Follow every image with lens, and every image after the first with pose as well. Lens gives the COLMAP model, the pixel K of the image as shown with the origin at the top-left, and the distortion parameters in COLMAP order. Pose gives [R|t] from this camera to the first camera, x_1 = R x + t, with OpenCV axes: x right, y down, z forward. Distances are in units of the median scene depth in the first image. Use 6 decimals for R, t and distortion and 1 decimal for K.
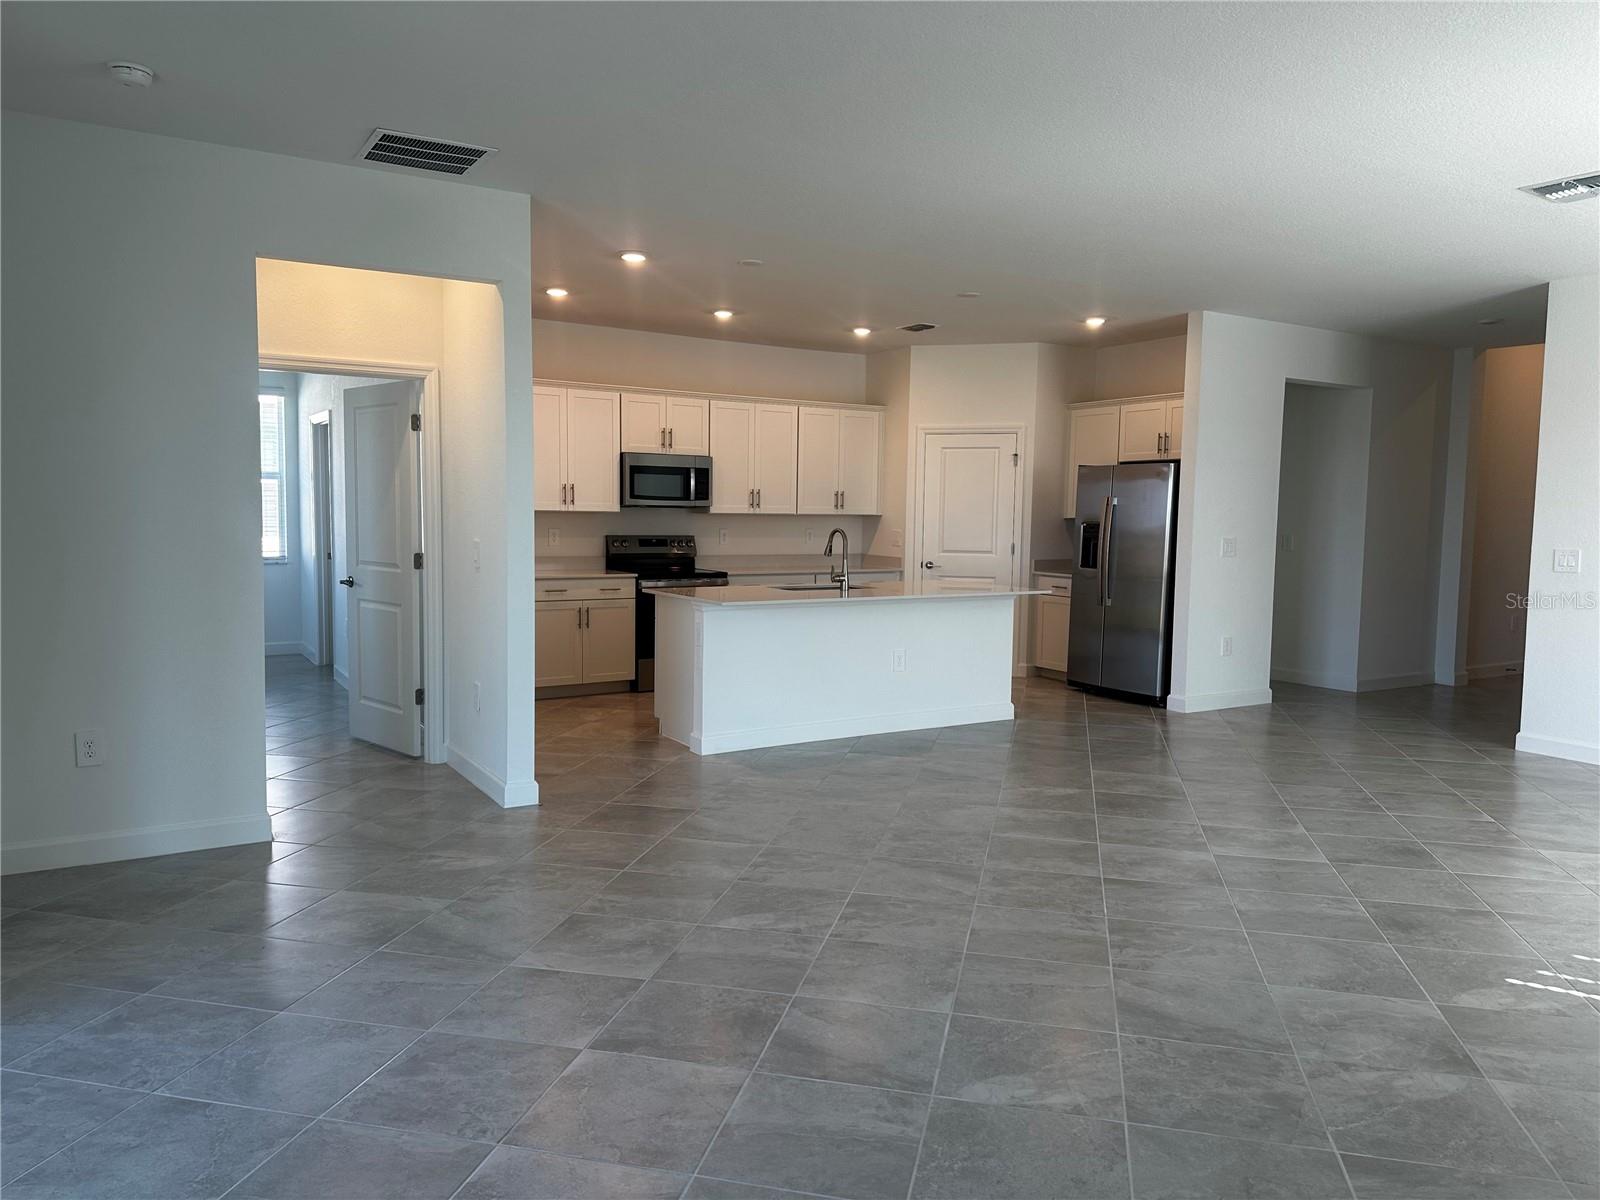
lens RADIAL K [[1126.6, 0, 799.7], [0, 1126.6, 604.8], [0, 0, 1]] dist [0.056037, -0.070564]
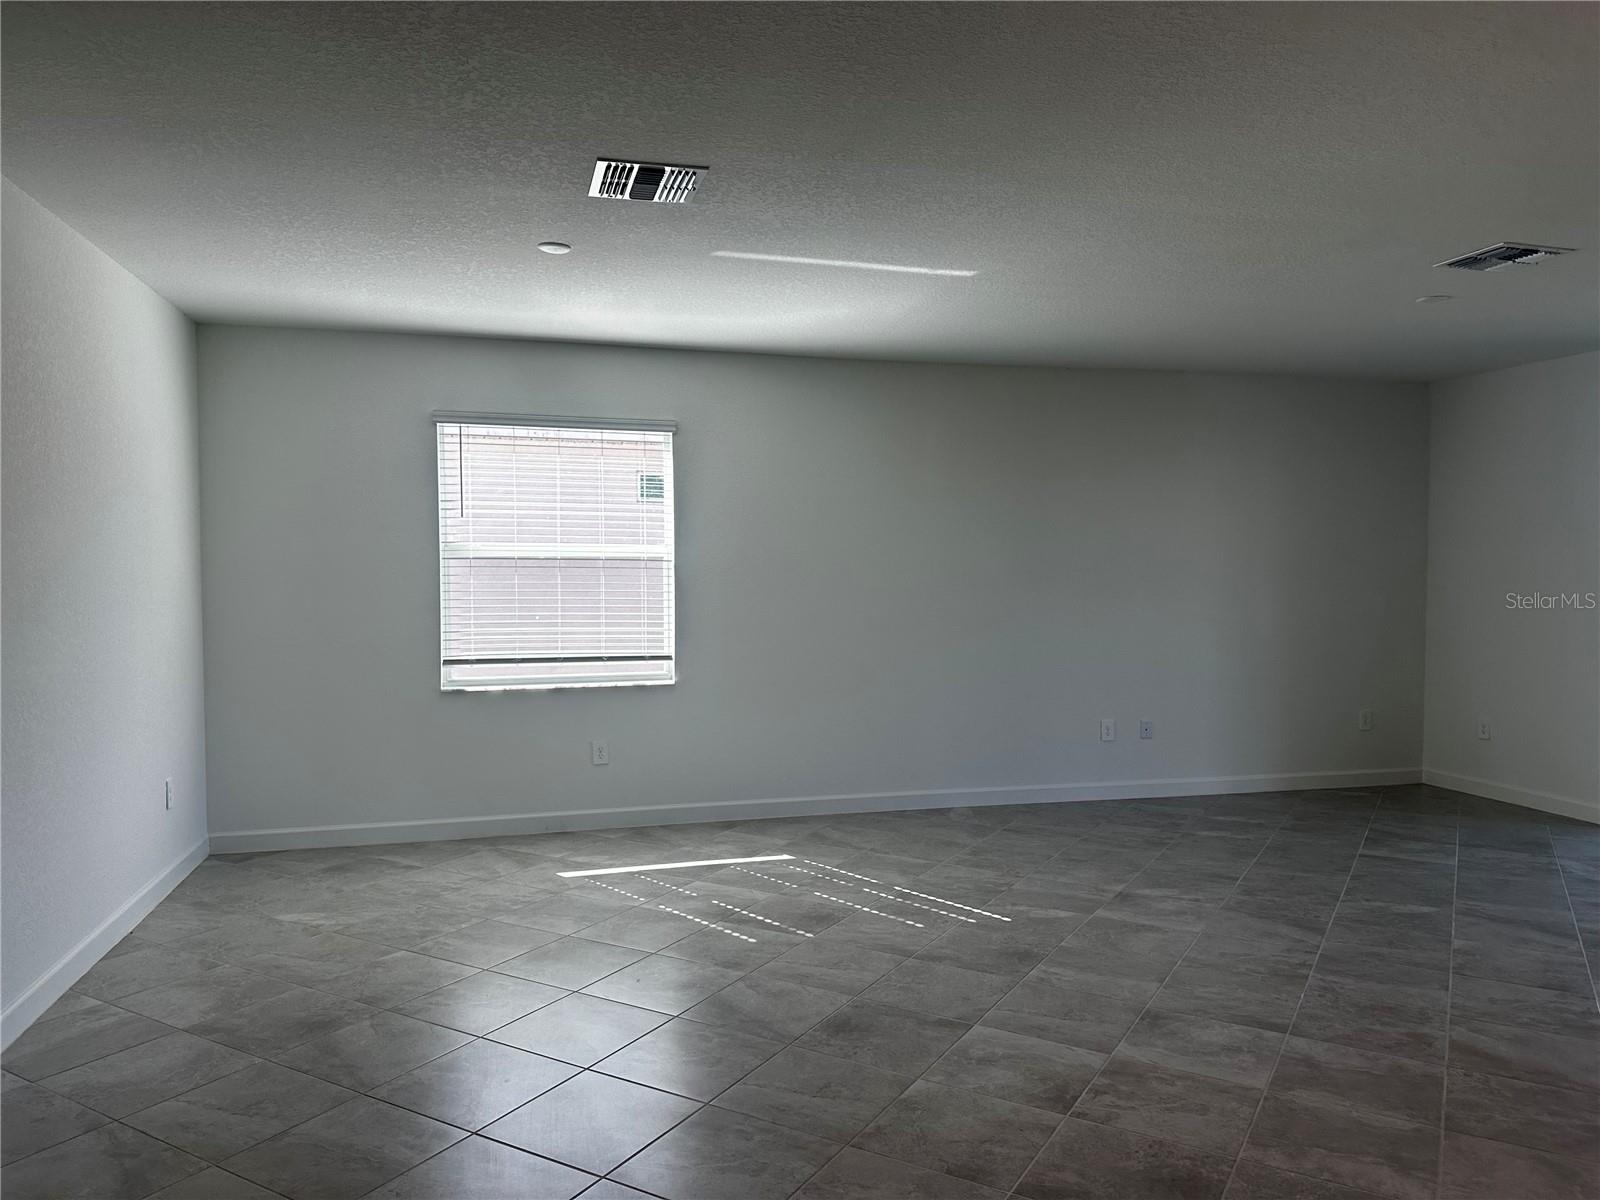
lens RADIAL K [[1126.6, 0, 799.7], [0, 1126.6, 604.8], [0, 0, 1]] dist [0.056037, -0.070564]
pose [[-0.954312, -0.019193, 0.298196, 0.358189], [0.017770, 0.992524, 0.120752, -0.182247], [-0.298284, 0.120534, -0.946836, 1.830635]]
